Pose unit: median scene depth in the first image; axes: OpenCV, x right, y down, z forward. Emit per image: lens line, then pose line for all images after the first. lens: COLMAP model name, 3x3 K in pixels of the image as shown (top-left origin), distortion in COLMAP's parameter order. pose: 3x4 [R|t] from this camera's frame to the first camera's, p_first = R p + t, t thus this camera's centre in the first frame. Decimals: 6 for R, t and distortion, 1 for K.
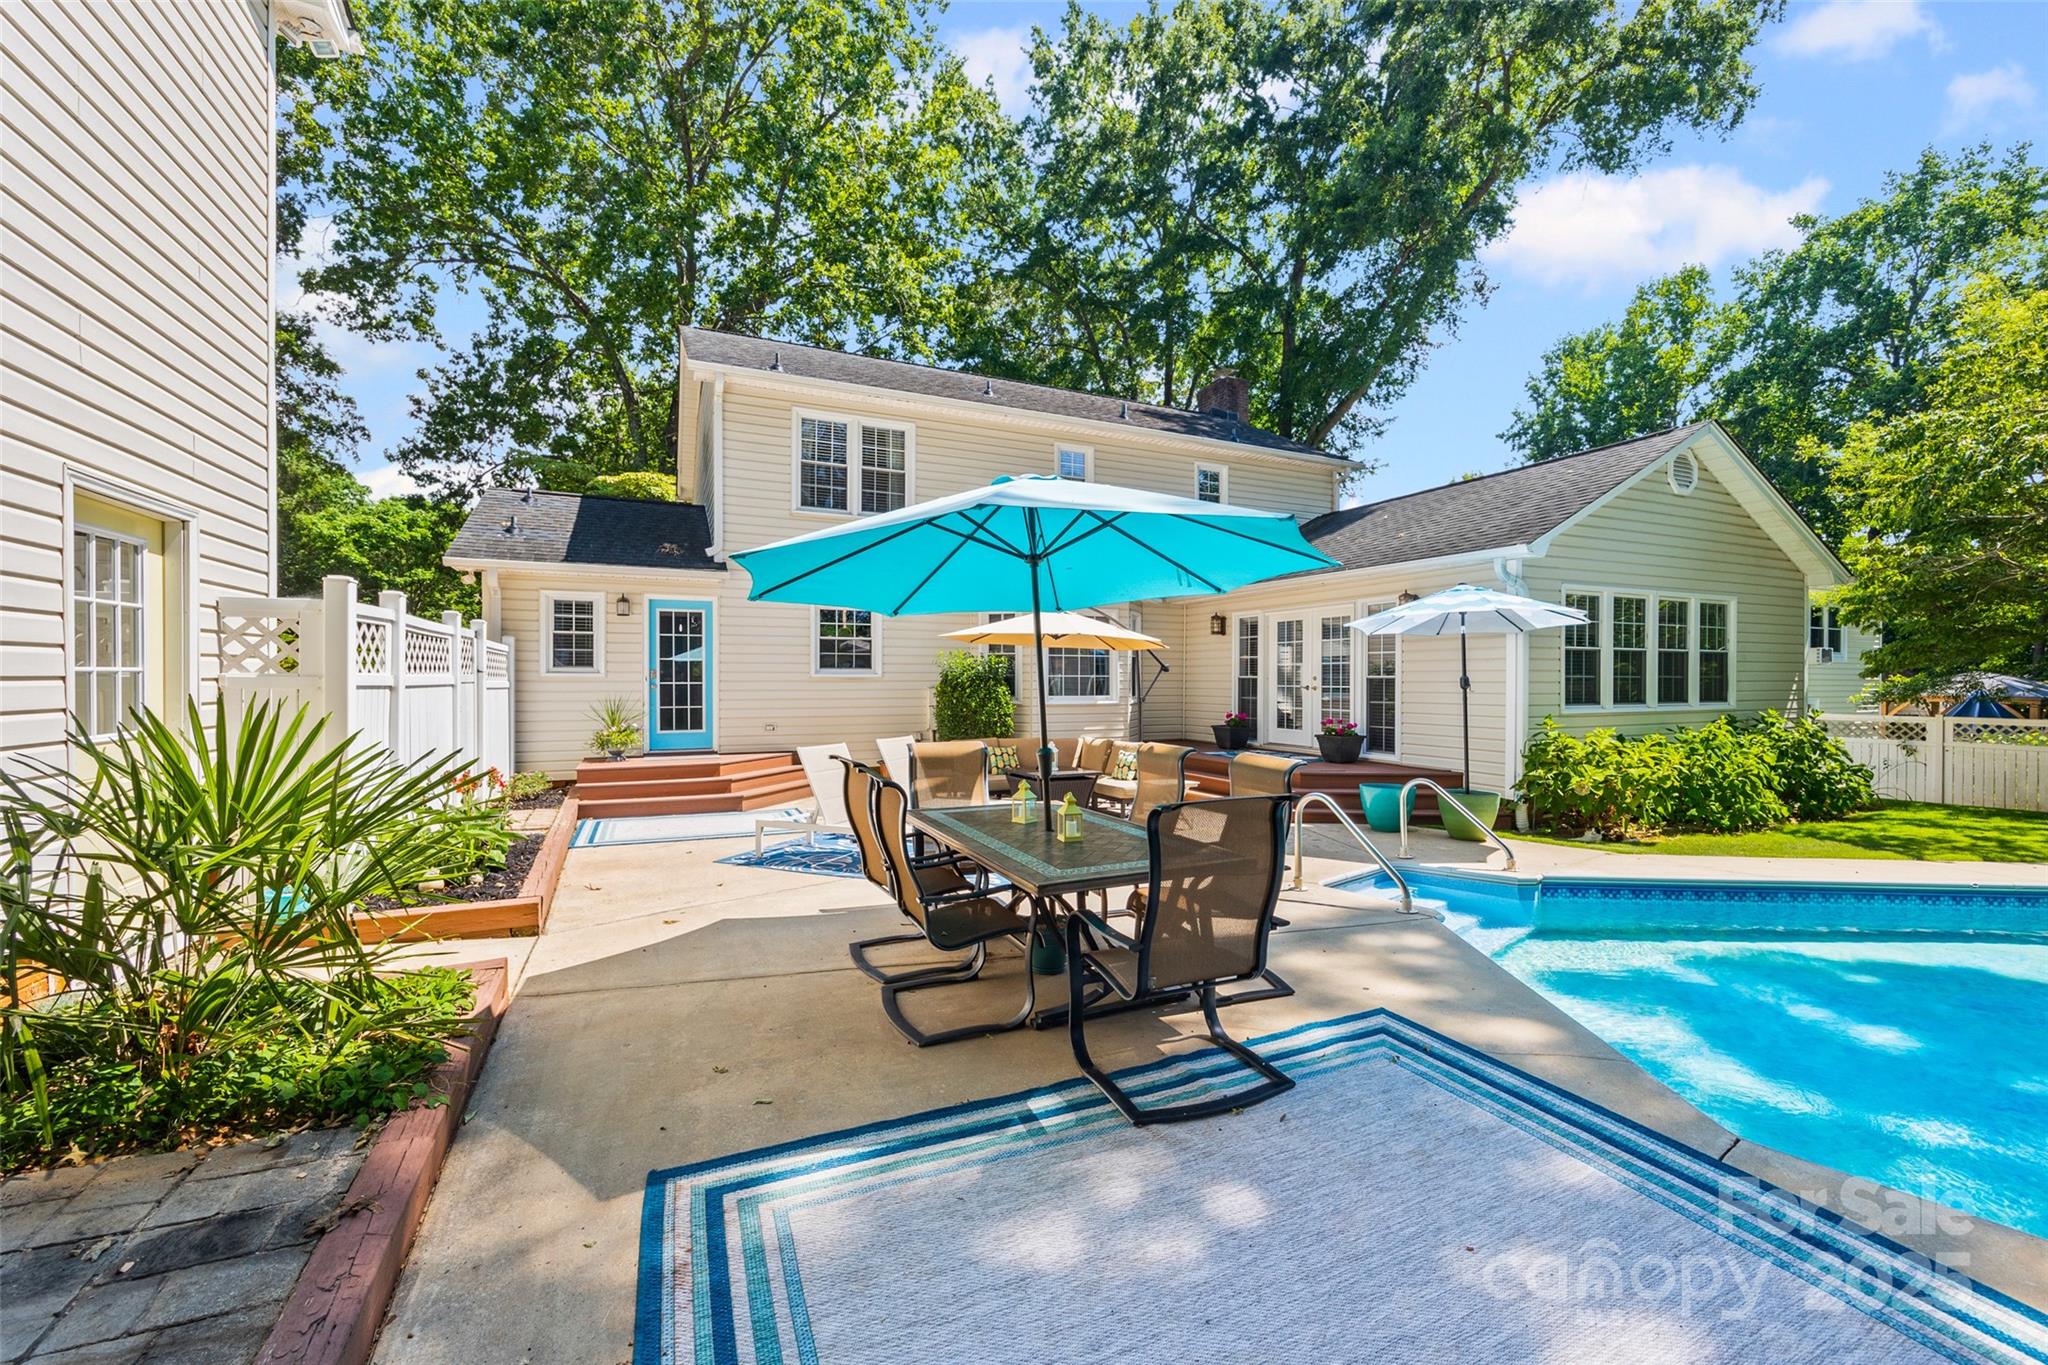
lens RADIAL K [[816.2, 0, 1025.0], [0, 816.2, 687.9], [0, 0, 1]] dist [0.002754, -0.000194]
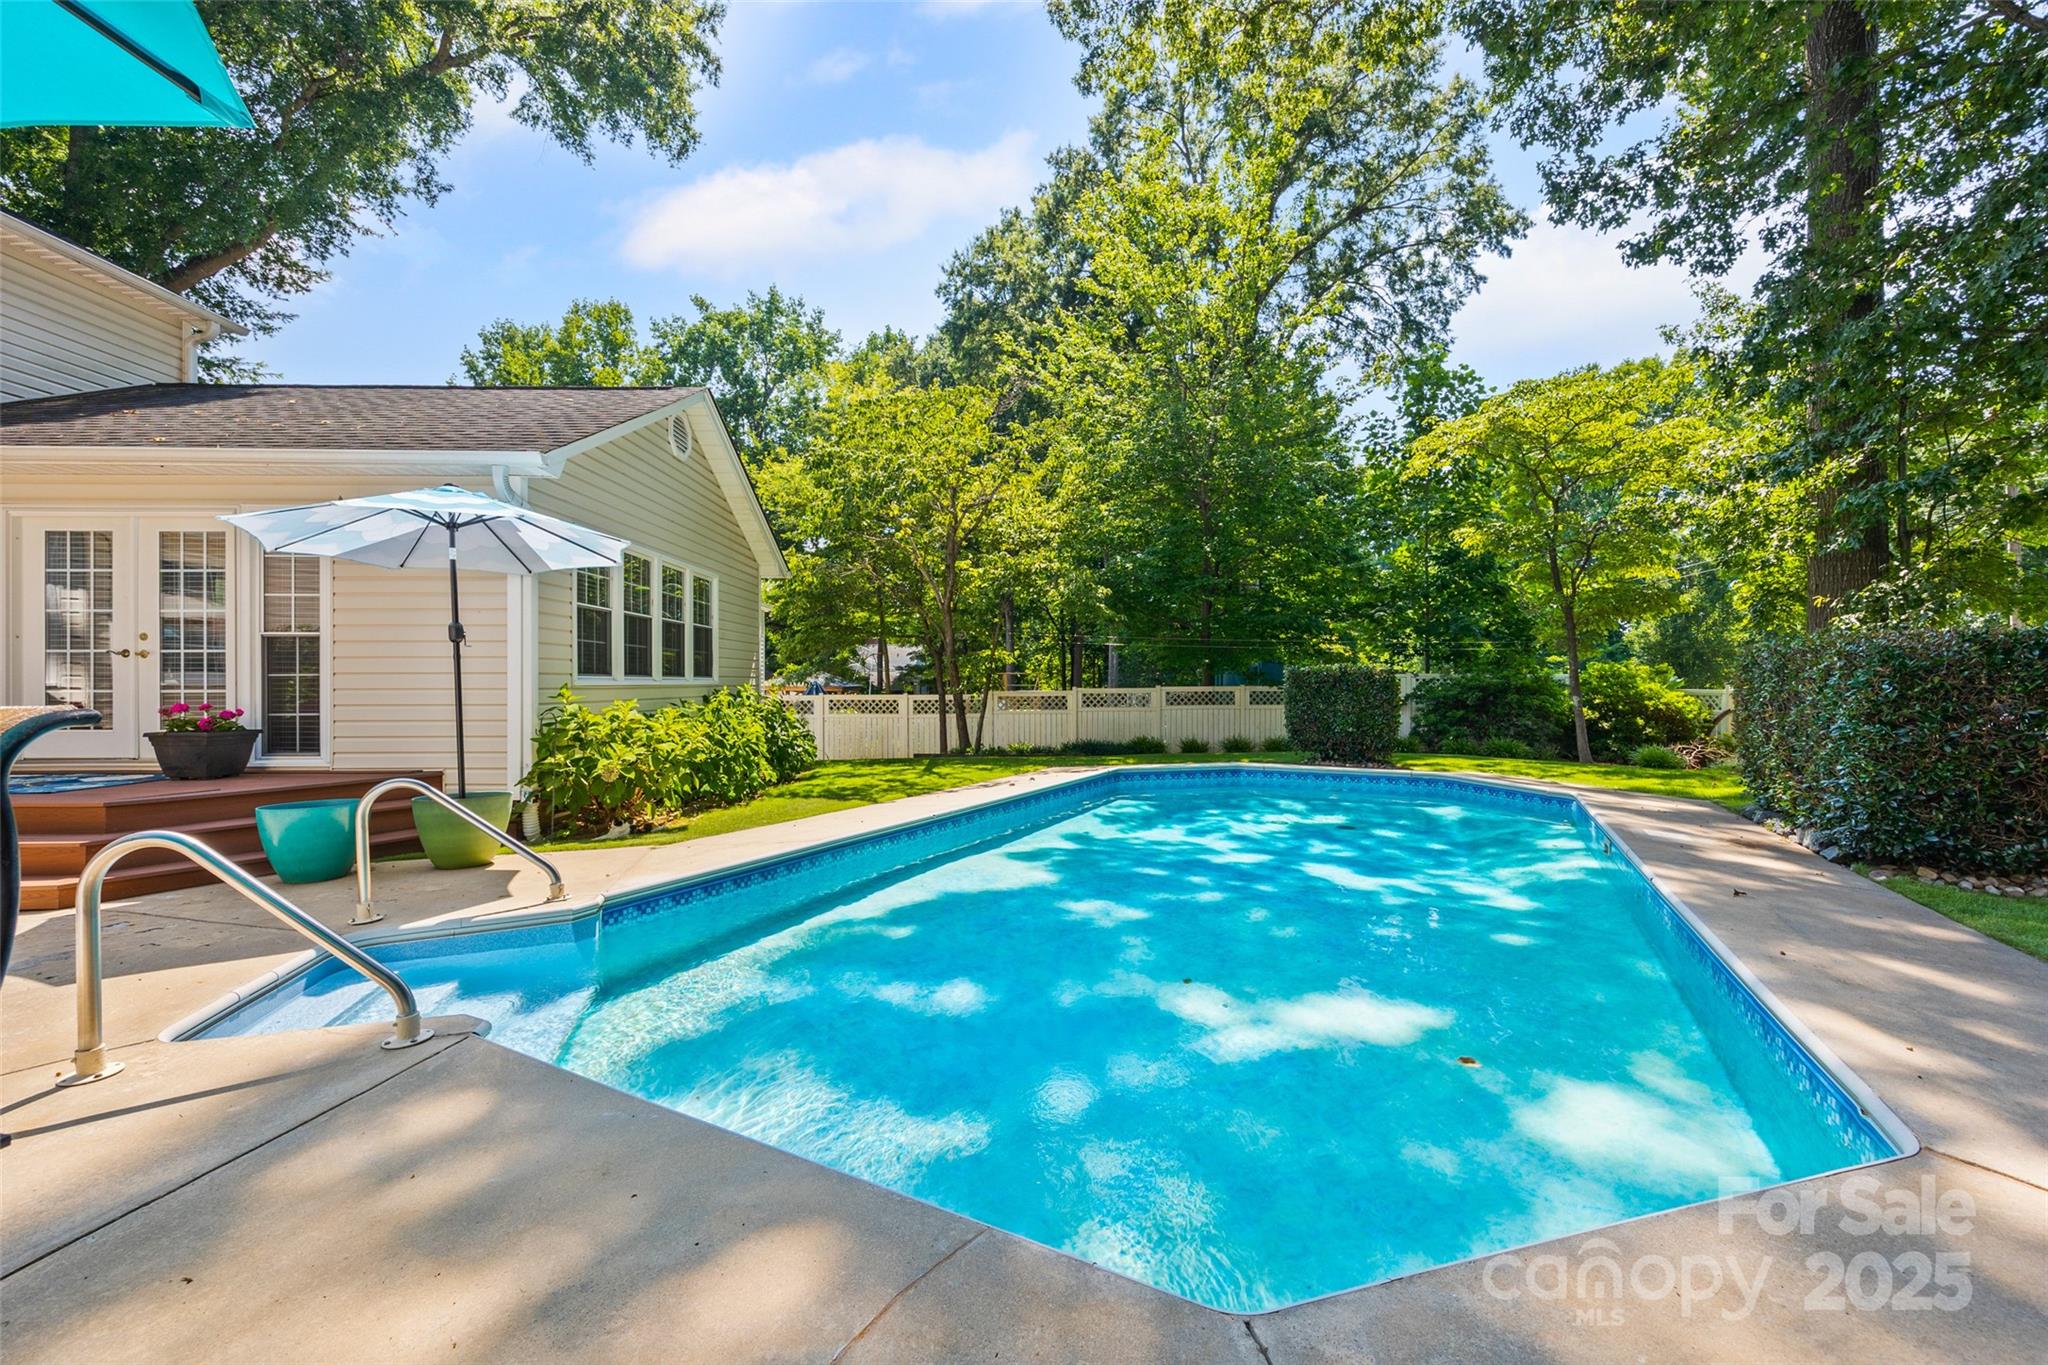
lens RADIAL K [[813.1, 0, 1041.4], [0, 813.1, 686.0], [0, 0, 1]] dist [-0.002153, -0.000544]
pose [[0.383189, -0.001563, 0.923668, 0.085667], [0.008374, 0.999963, -0.001782, 0.033762], [-0.923632, 0.008418, 0.383189, 0.241799]]
